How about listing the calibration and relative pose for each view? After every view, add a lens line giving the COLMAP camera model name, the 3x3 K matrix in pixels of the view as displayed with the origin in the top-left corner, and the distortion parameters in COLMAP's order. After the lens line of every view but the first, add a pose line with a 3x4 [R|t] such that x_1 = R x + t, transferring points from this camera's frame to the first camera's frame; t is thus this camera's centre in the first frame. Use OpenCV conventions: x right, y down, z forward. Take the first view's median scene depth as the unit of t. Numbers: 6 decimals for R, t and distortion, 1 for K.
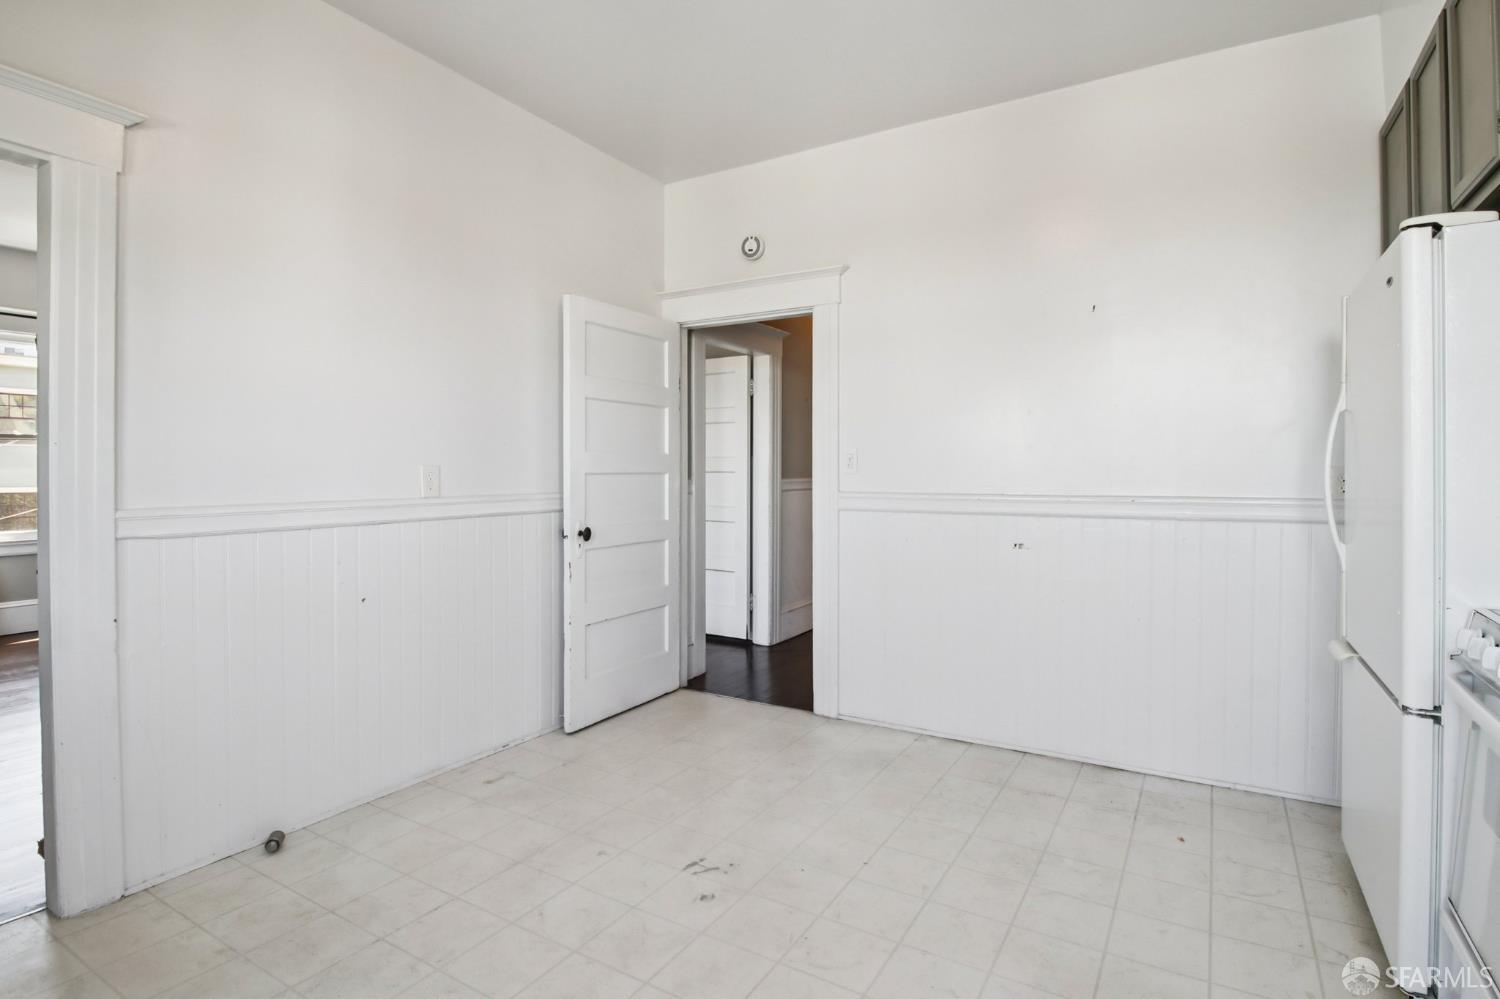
lens RADIAL K [[762.4, 0, 753.5], [0, 762.4, 473.7], [0, 0, 1]] dist [0.004651, -0.014077]
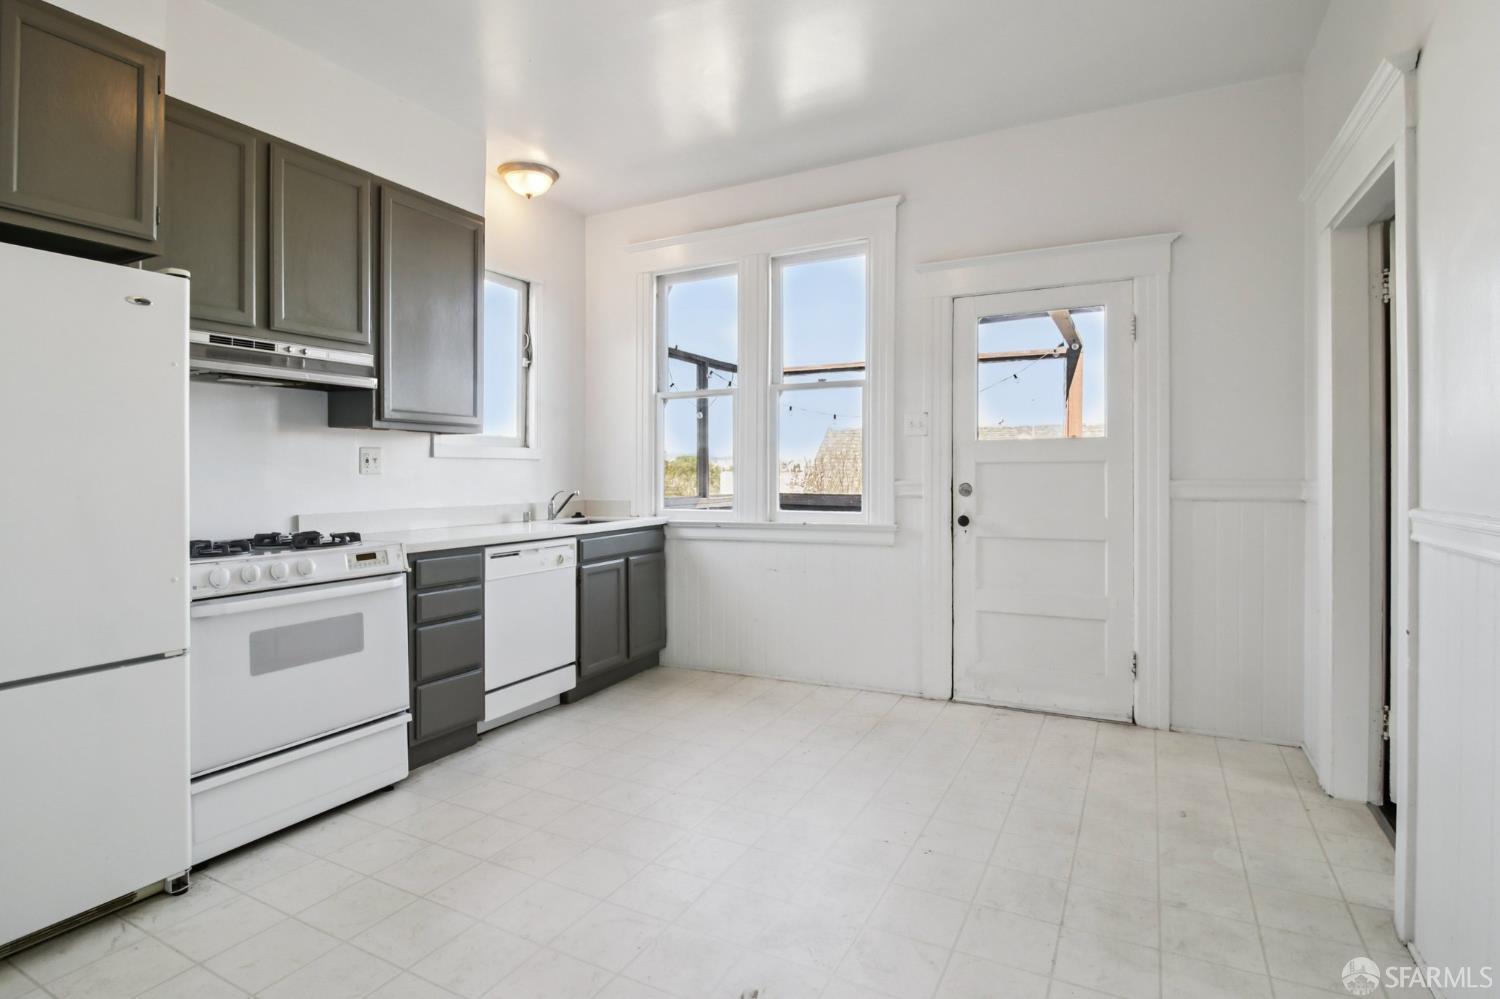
lens RADIAL K [[754.3, 0, 752.9], [0, 754.3, 467.7], [0, 0, 1]] dist [0.004353, -0.013833]
pose [[-0.997955, -0.000793, -0.063913, -0.012240], [-0.000995, 0.999995, 0.003116, -0.002172], [0.063910, 0.003173, -0.997951, 1.738041]]
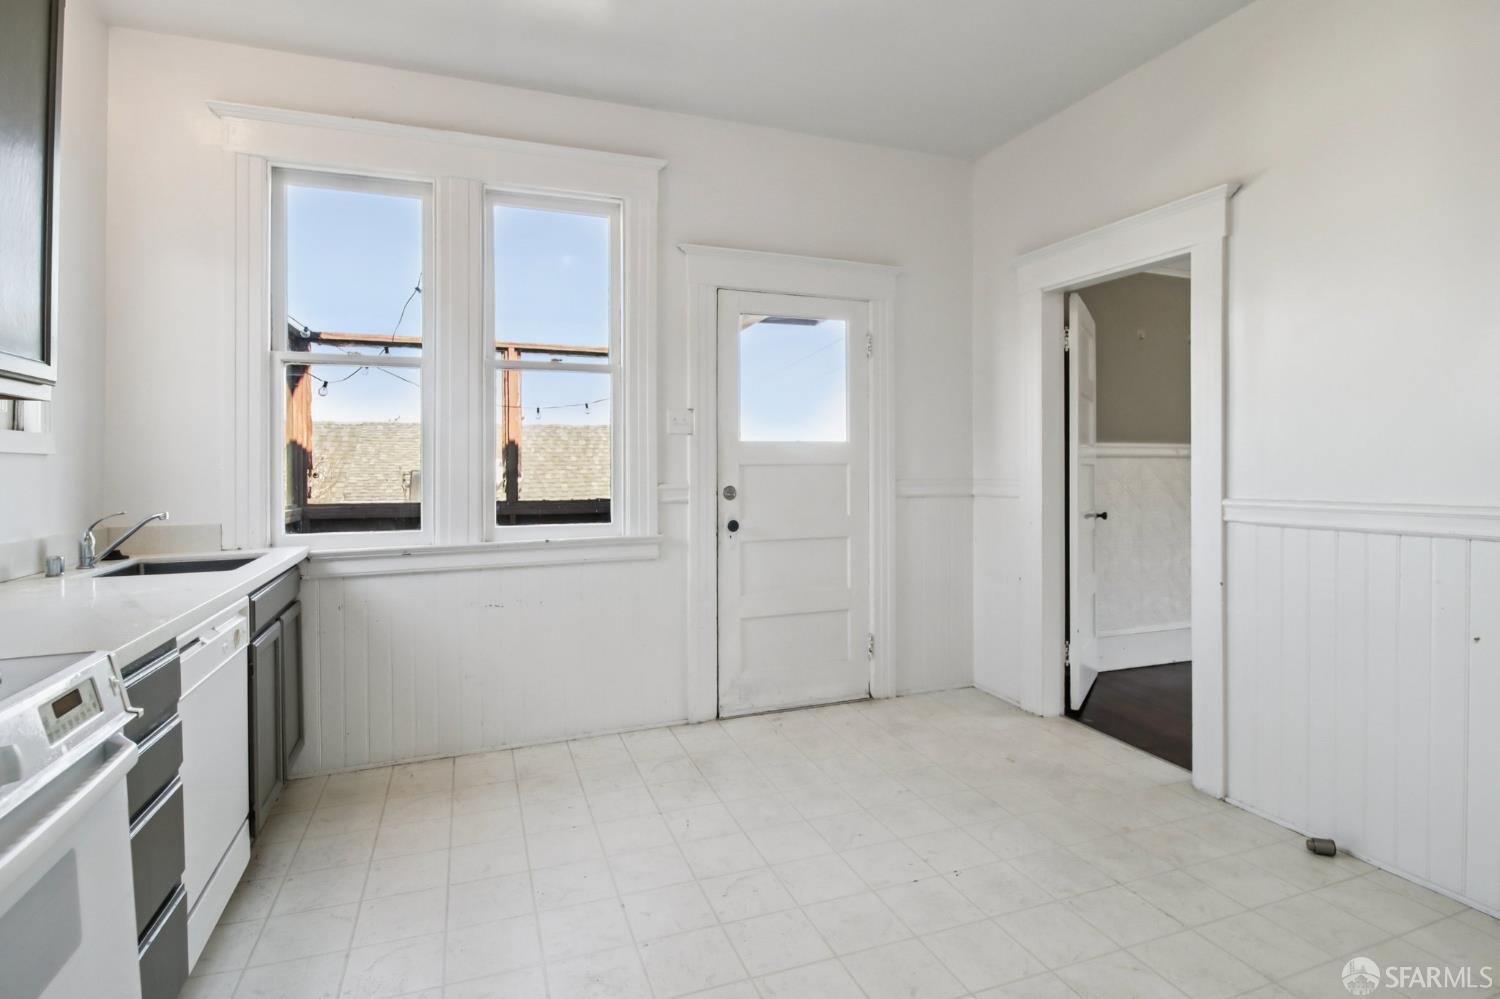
lens RADIAL K [[754.3, 0, 752.9], [0, 754.3, 467.7], [0, 0, 1]] dist [0.004353, -0.013833]
pose [[-0.620652, -0.000780, -0.784086, 0.636526], [-0.003436, 0.999993, 0.001726, -0.004600], [0.784079, 0.003765, -0.620650, 1.110897]]
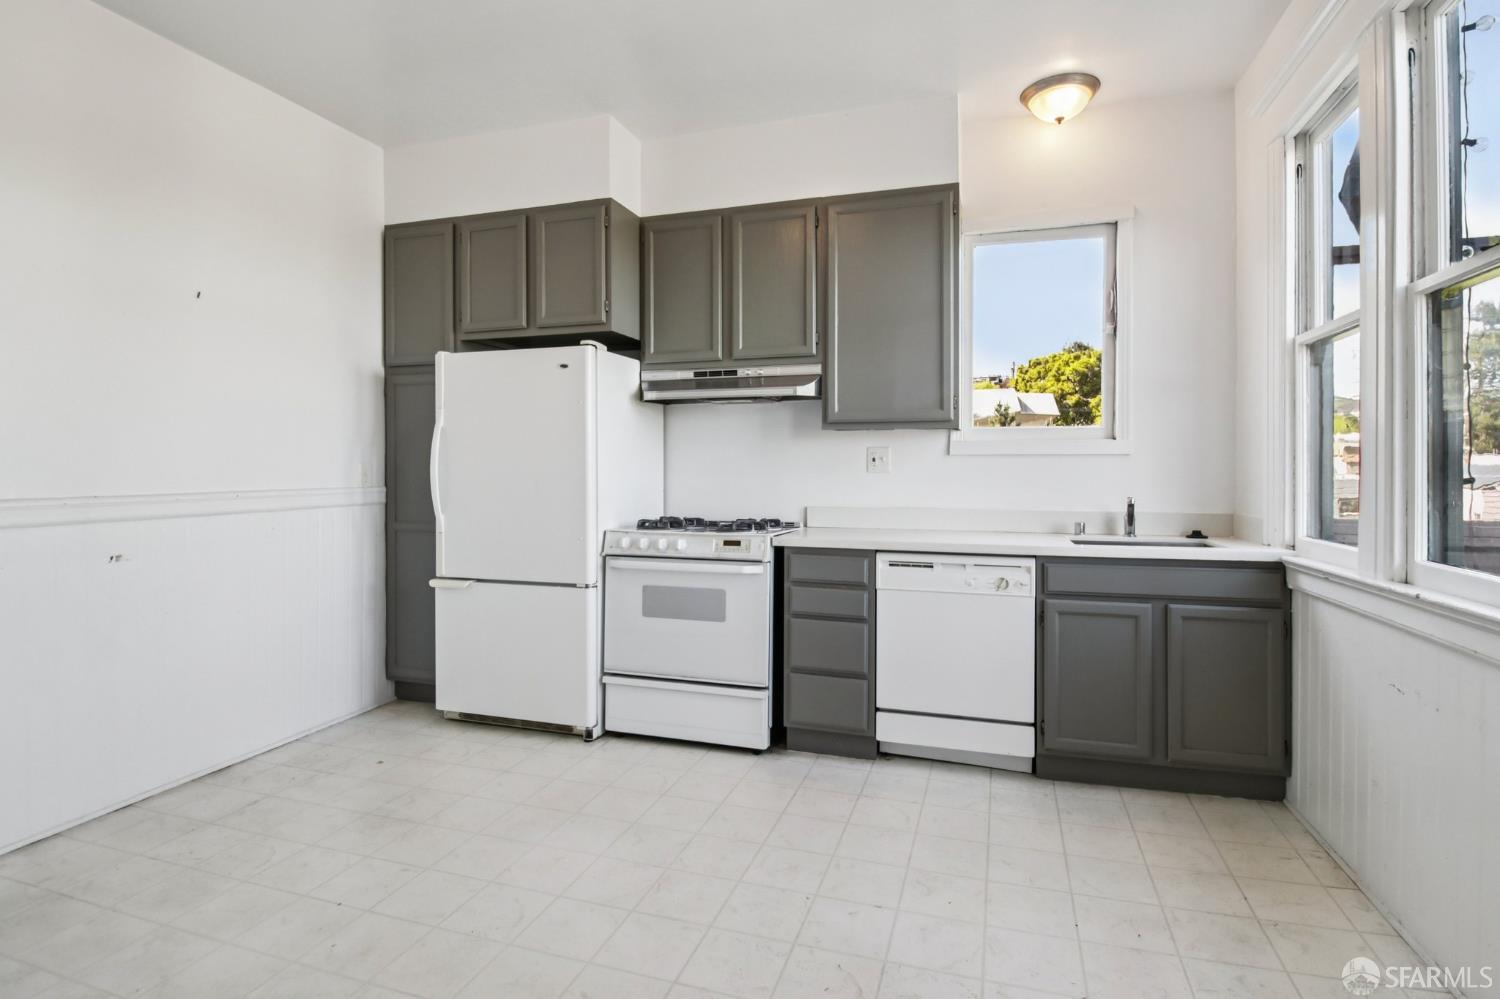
lens RADIAL K [[754.3, 0, 752.9], [0, 754.3, 467.7], [0, 0, 1]] dist [0.004353, -0.013833]
pose [[-0.222471, -0.002593, 0.974936, -0.866639], [0.006611, 0.999969, 0.004168, -0.002198], [-0.974917, 0.007373, -0.222447, 0.757591]]
